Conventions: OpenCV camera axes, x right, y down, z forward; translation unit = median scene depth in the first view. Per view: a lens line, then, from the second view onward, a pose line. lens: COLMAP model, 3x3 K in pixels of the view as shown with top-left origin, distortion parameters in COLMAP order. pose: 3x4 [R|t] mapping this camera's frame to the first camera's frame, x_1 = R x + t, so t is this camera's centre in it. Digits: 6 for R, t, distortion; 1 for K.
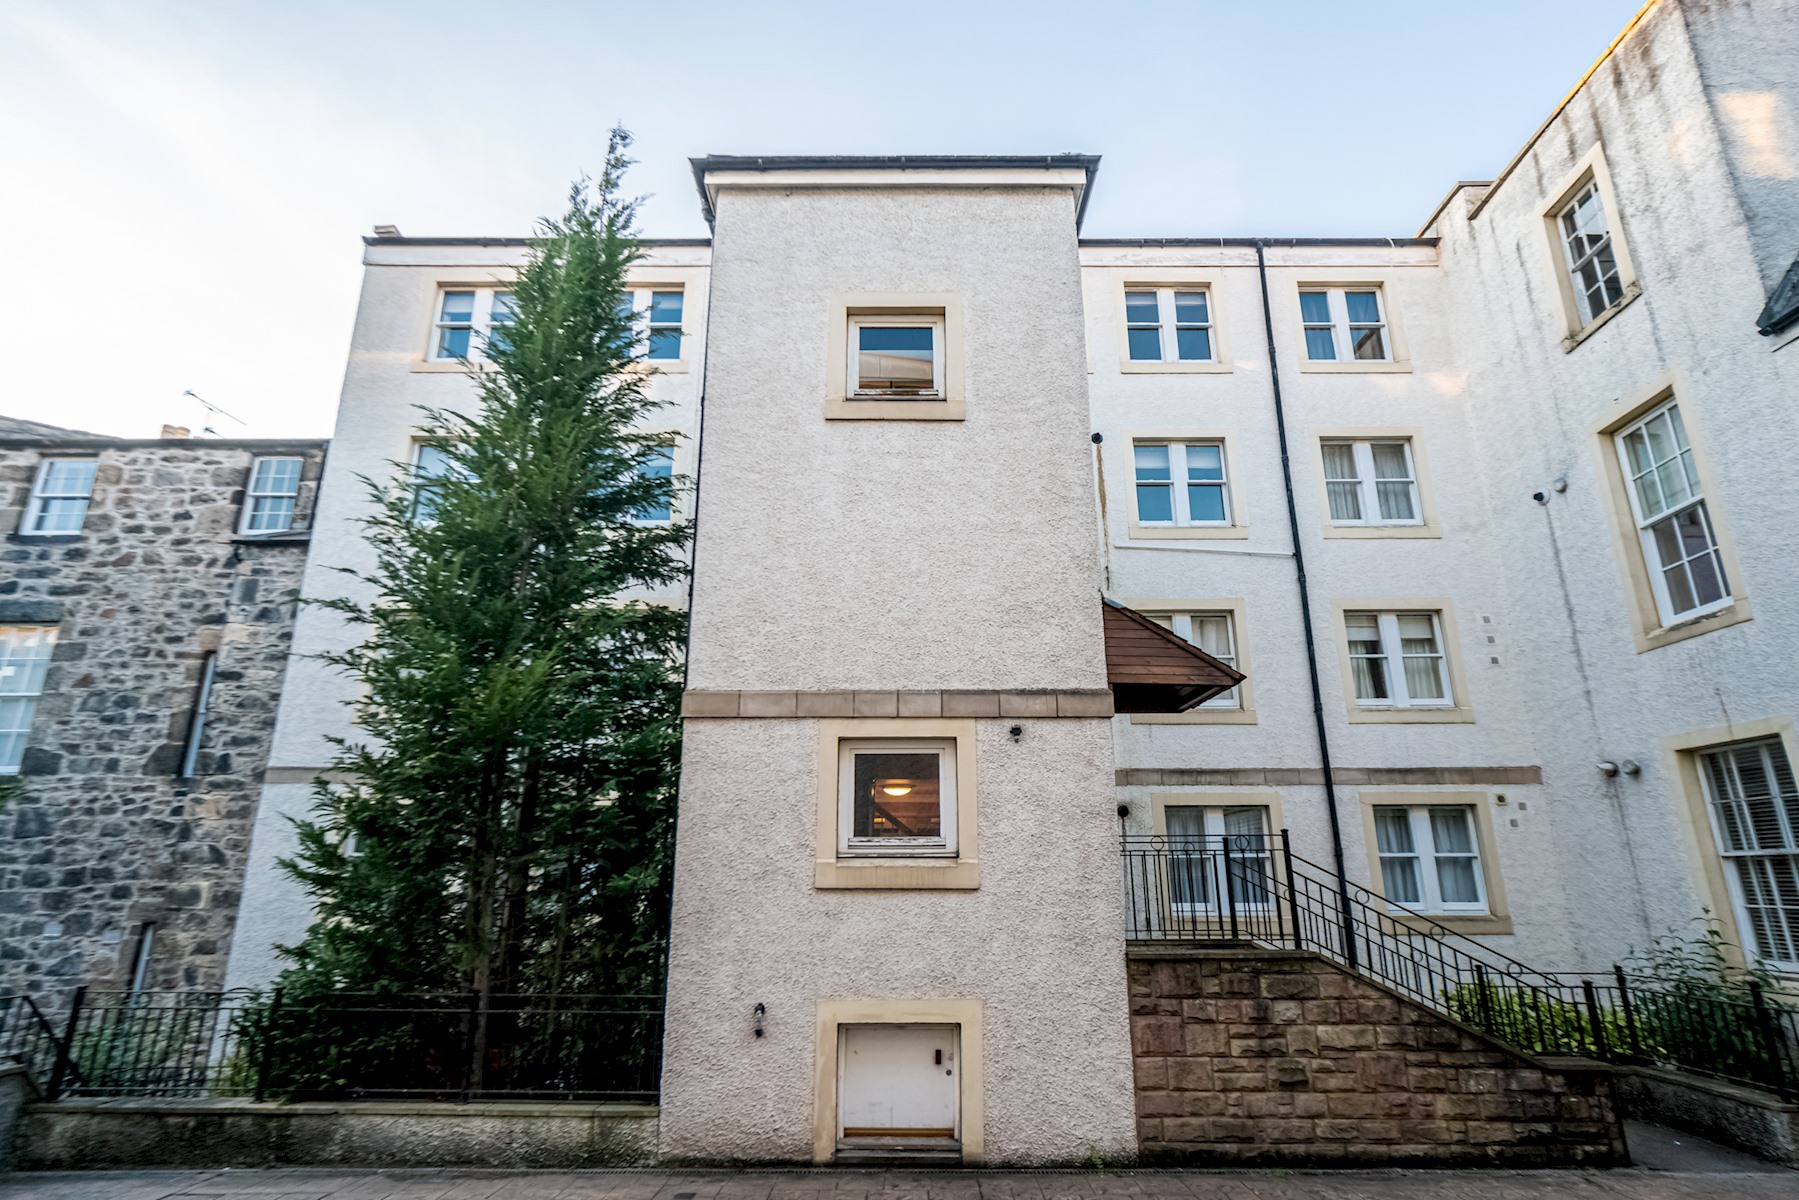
lens RADIAL K [[871.2, 0, 891.7], [0, 871.2, 623.8], [0, 0, 1]] dist [-0.015744, 0.015145]
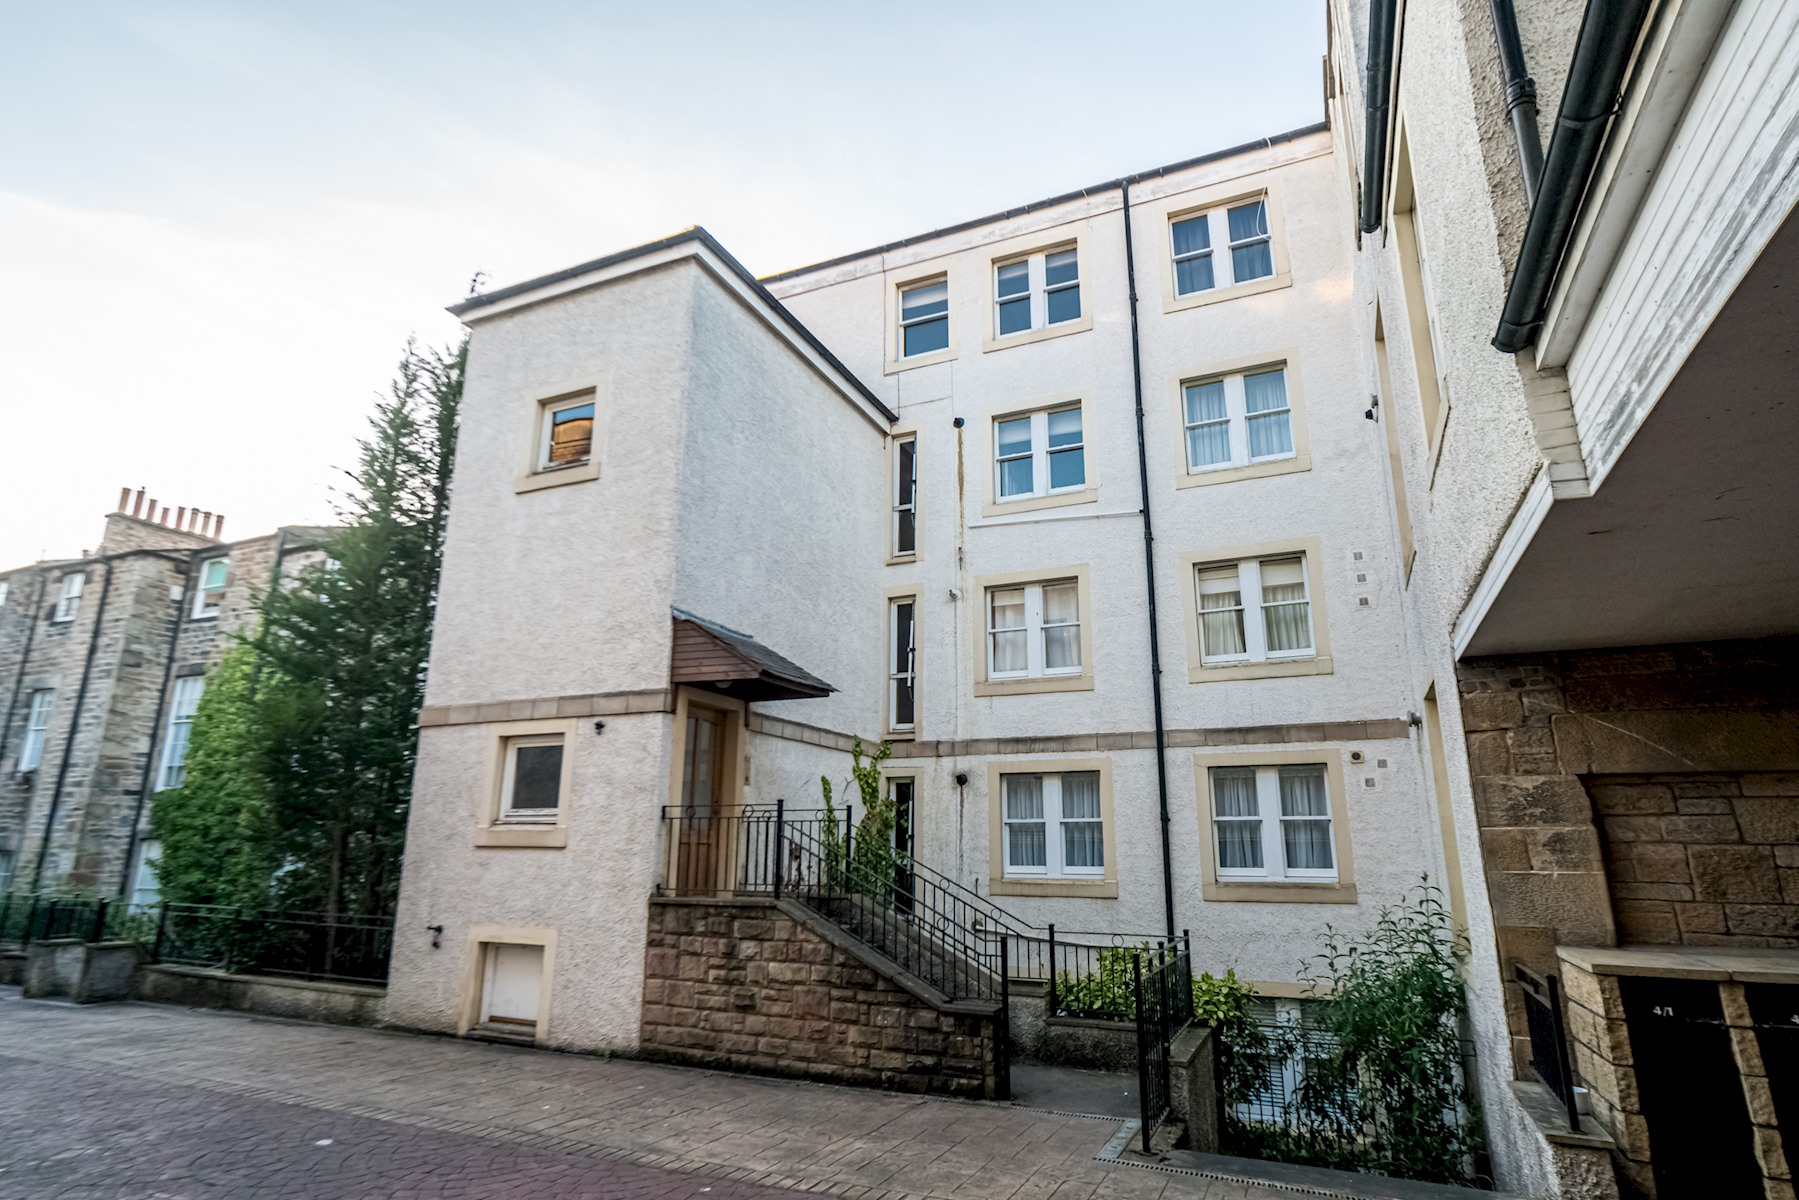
lens RADIAL K [[886.1, 0, 903.1], [0, 886.1, 622.8], [0, 0, 1]] dist [-0.016742, 0.015656]
pose [[0.921741, -0.090489, -0.377100, 1.141858], [0.105323, 0.994259, 0.018857, -0.005513], [0.373229, -0.057099, 0.925981, -0.032583]]
